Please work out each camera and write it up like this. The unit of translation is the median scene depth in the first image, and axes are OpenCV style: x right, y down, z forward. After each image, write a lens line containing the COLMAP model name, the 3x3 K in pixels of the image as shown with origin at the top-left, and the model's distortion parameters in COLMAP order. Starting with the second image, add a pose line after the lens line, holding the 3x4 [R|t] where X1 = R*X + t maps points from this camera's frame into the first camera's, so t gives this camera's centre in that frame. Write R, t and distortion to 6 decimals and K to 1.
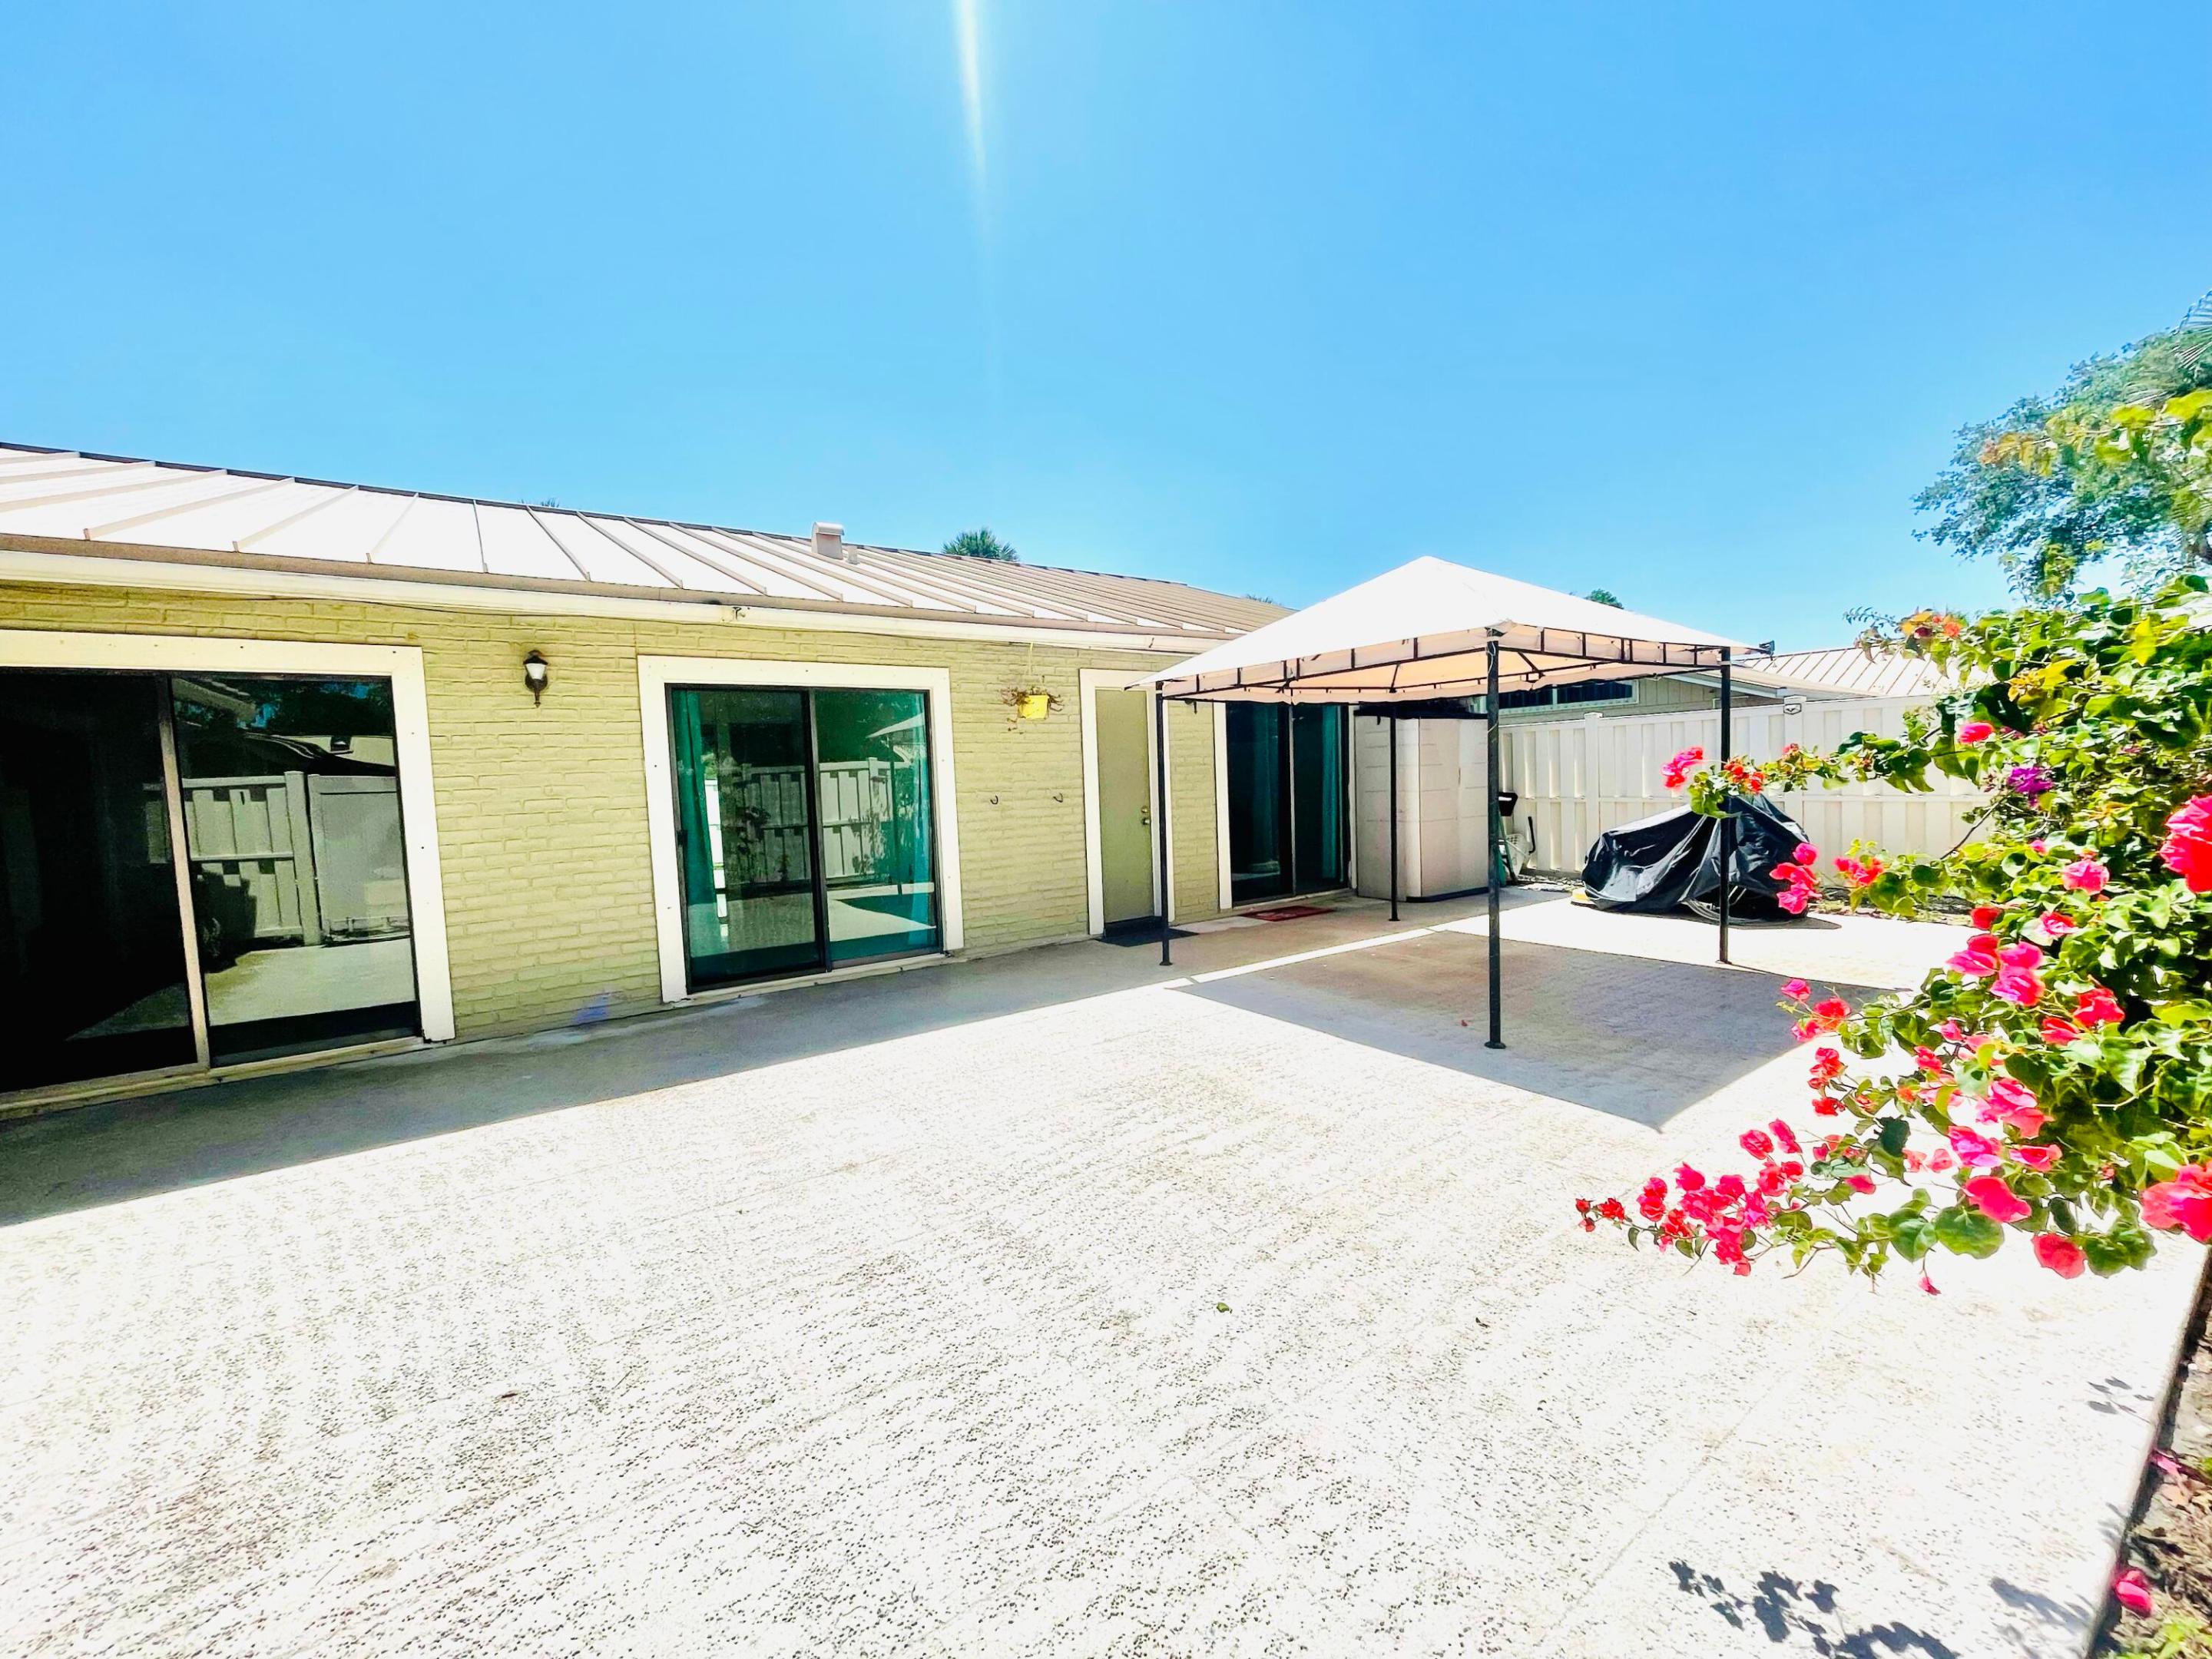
lens RADIAL K [[877.1, 0, 1106.0], [0, 877.1, 829.5], [0, 0, 1]] dist [-0.024330, 0.000071]
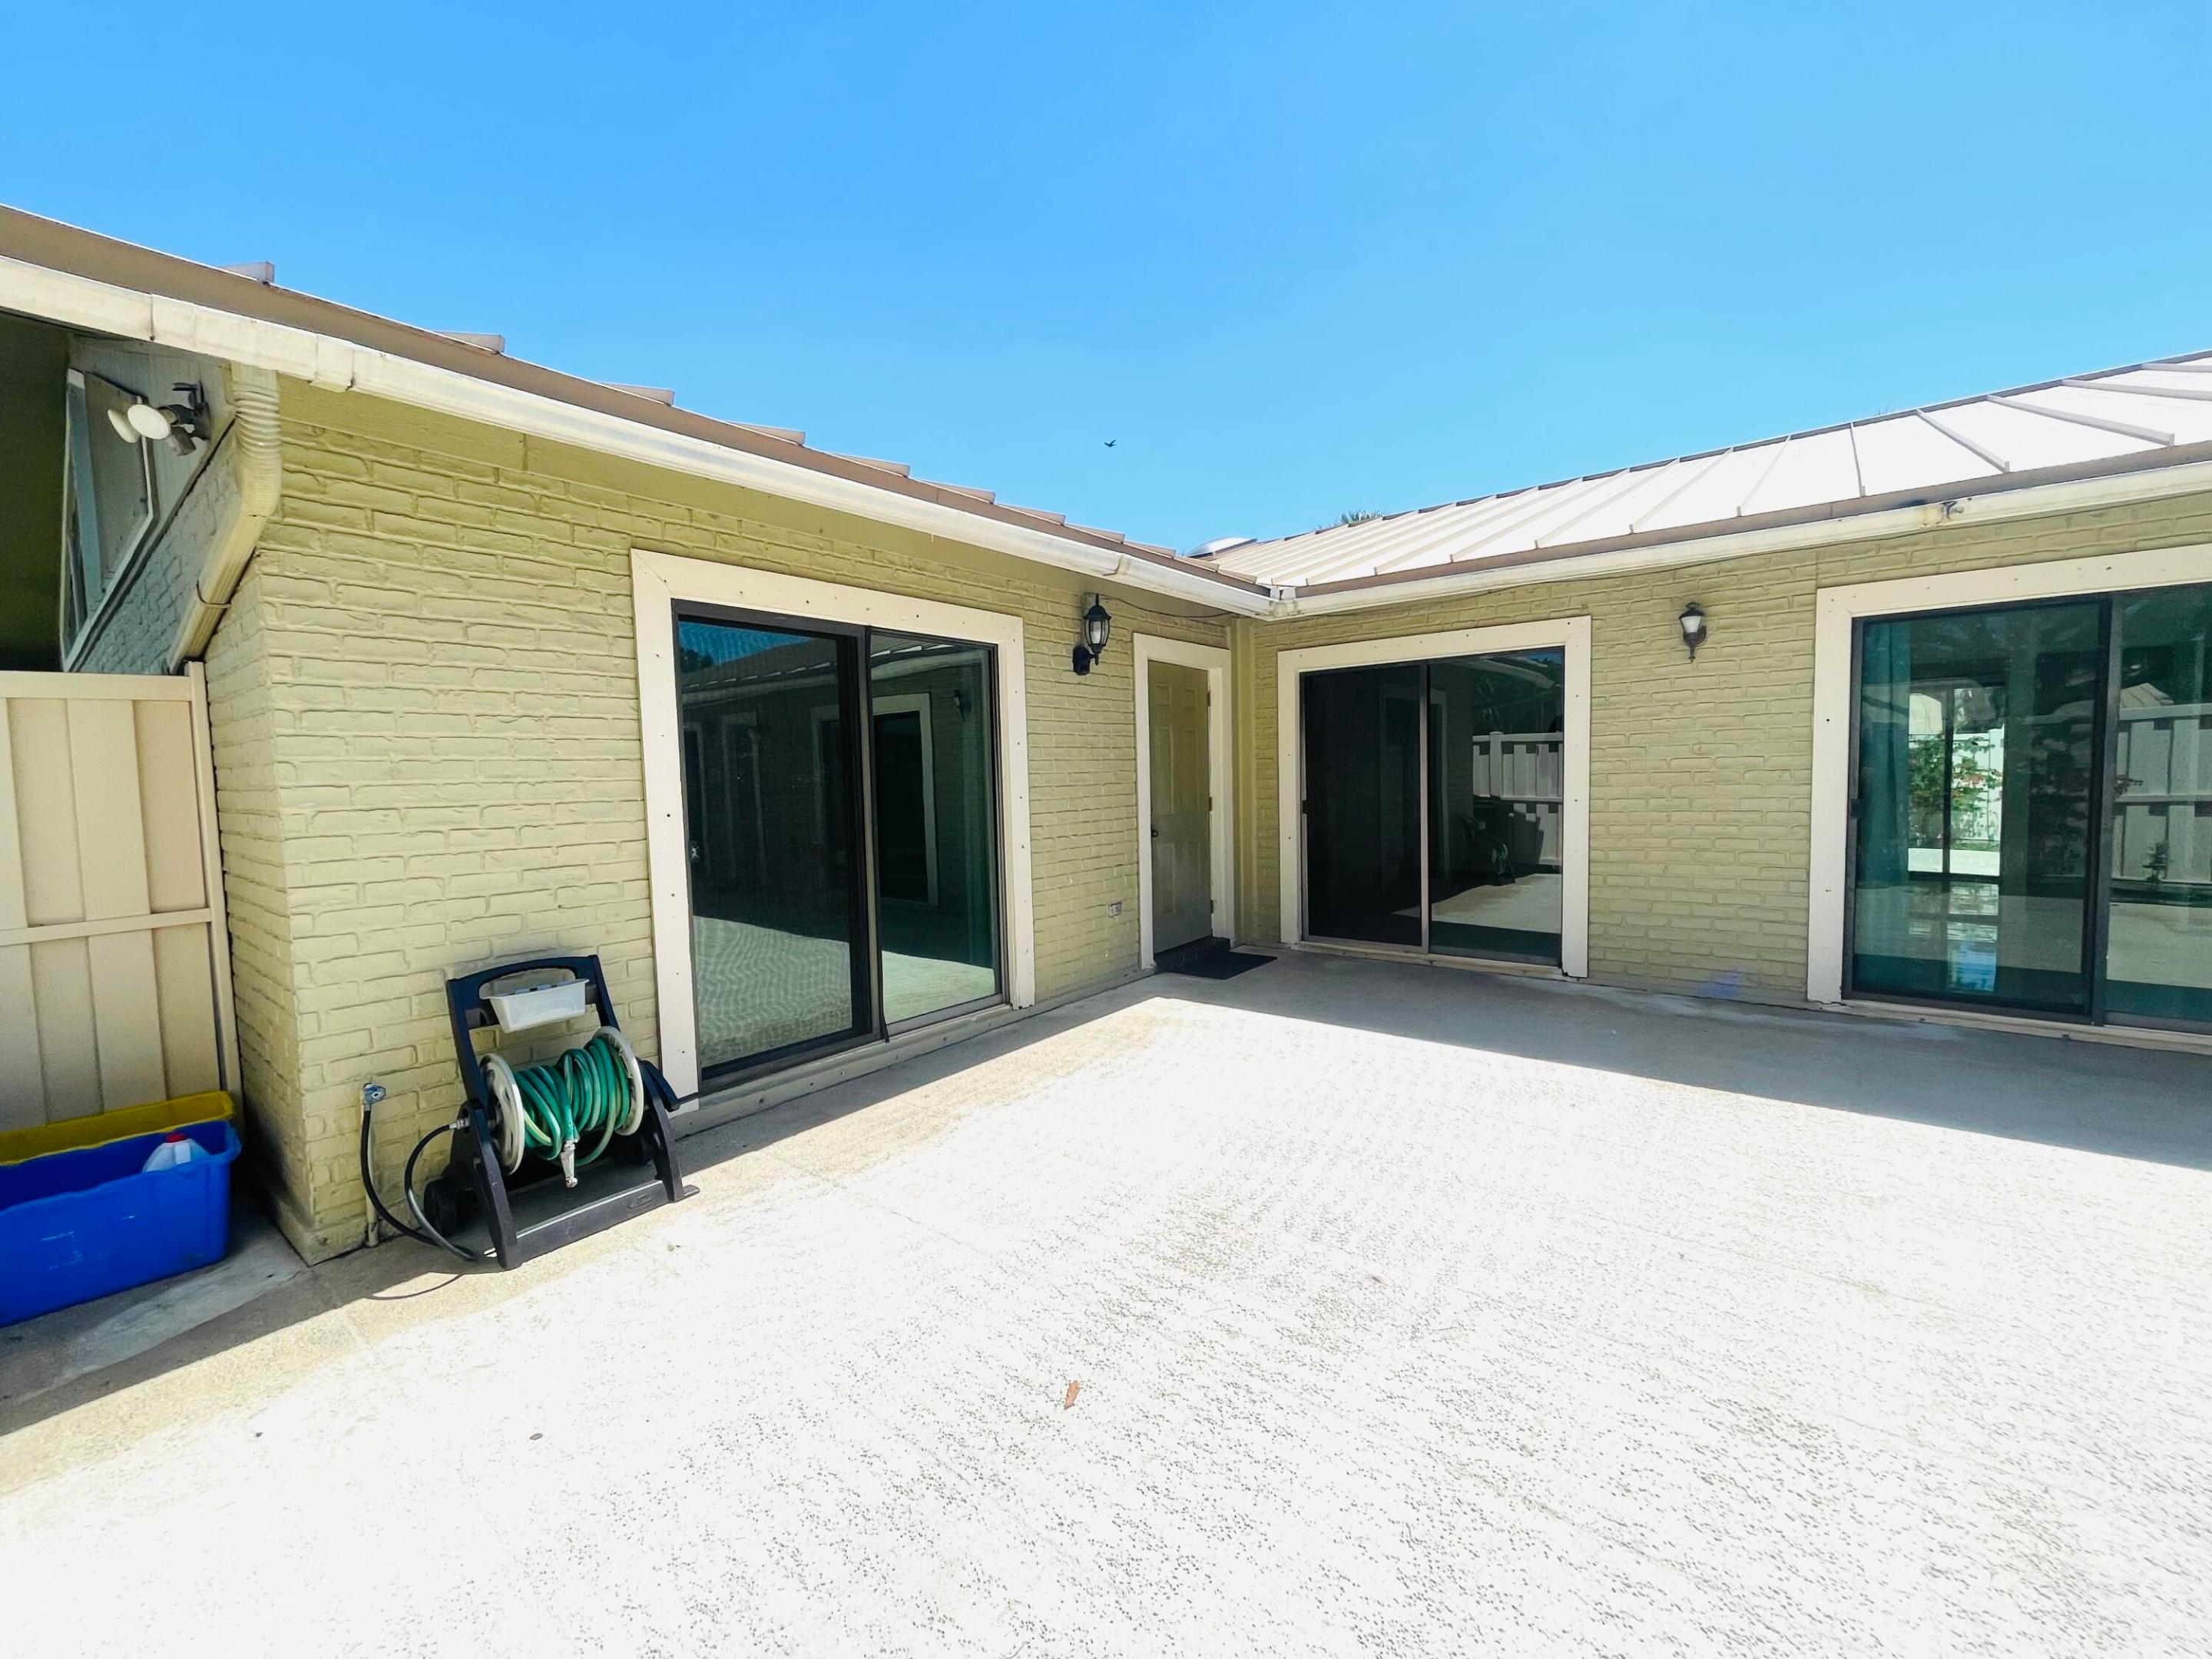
lens RADIAL K [[864.3, 0, 1106.0], [0, 864.3, 829.5], [0, 0, 1]] dist [-0.016784, 0.000144]
pose [[0.264389, 0.093783, -0.959846, 0.116304], [-0.039139, 0.995484, 0.086485, -0.014590], [0.963622, 0.014701, 0.266865, 0.141700]]
